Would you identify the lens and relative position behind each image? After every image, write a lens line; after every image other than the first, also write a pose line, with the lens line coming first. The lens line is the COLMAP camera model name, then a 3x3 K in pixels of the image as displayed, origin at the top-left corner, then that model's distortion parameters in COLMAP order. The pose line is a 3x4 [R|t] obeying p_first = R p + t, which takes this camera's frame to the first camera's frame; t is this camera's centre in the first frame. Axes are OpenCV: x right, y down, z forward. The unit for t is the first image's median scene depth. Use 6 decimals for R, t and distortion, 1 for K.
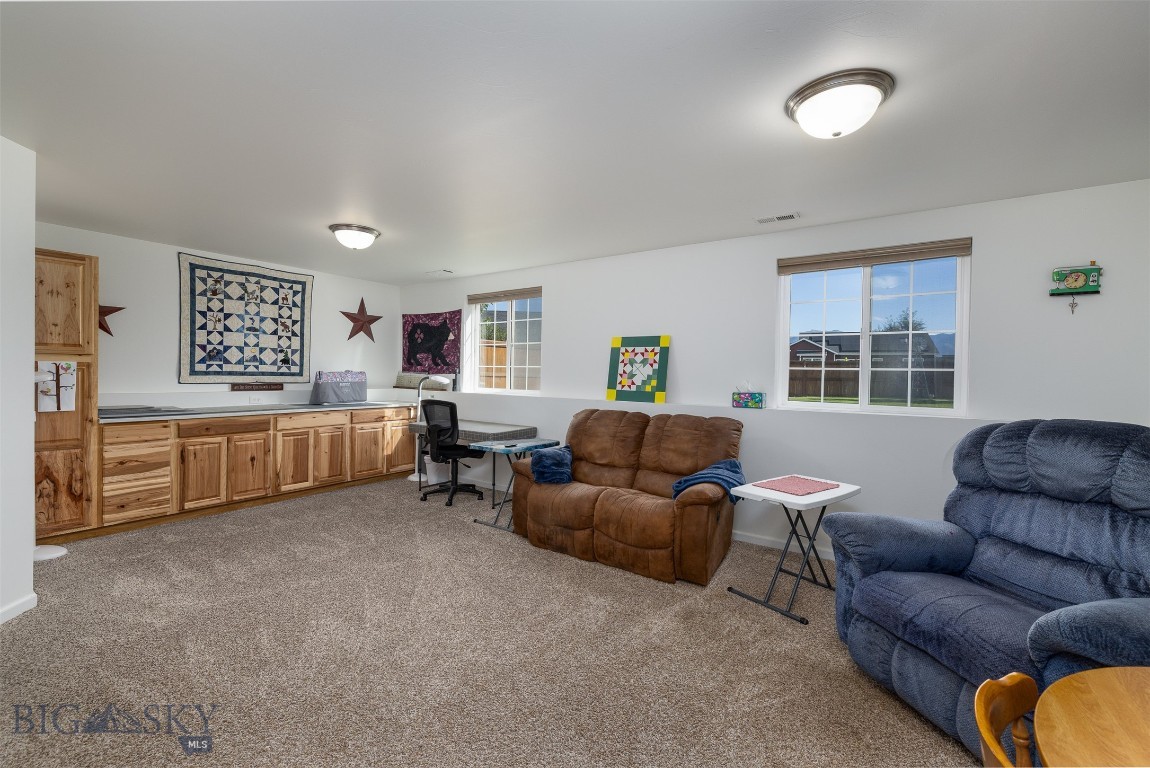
lens RADIAL K [[485.3, 0, 575.5], [0, 485.3, 377.8], [0, 0, 1]] dist [-0.001001, 0.000108]
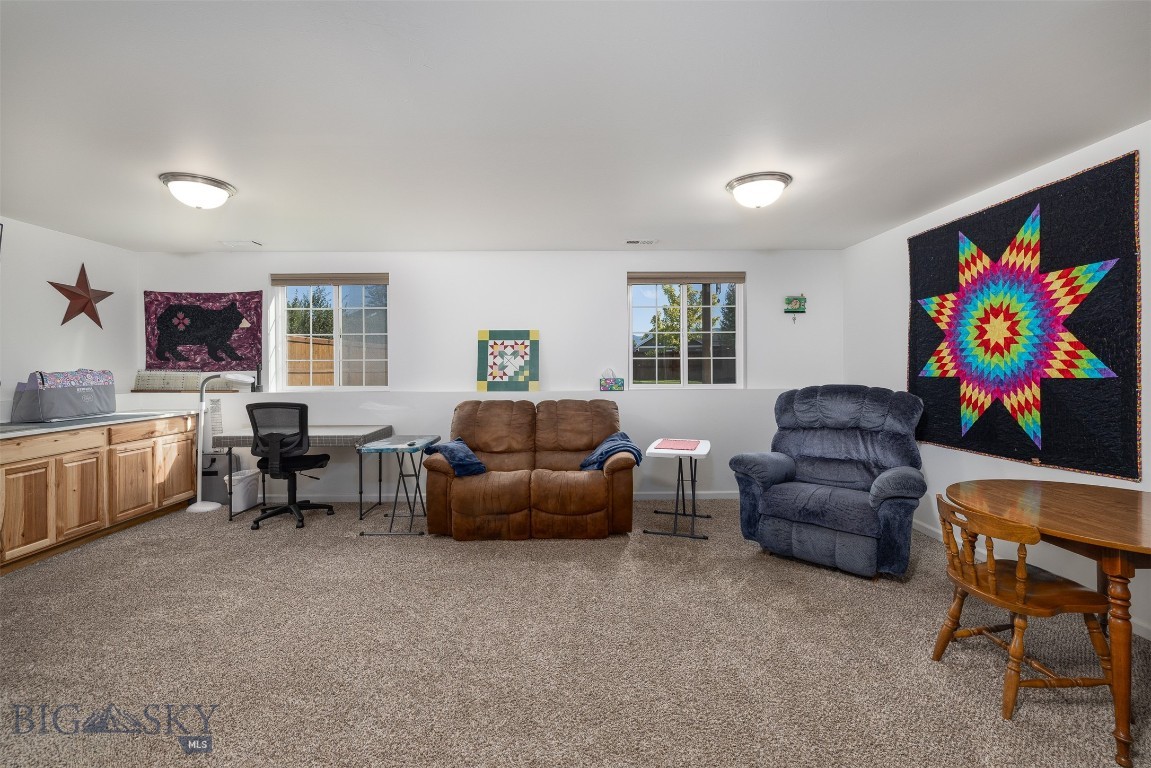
lens RADIAL K [[497.4, 0, 574.4], [0, 497.4, 367.0], [0, 0, 1]] dist [-0.000428, 0.000068]
pose [[0.811592, -0.022641, 0.583786, -0.391431], [0.024899, 0.999681, 0.004156, -0.005237], [-0.583694, 0.011163, 0.811897, 0.026691]]
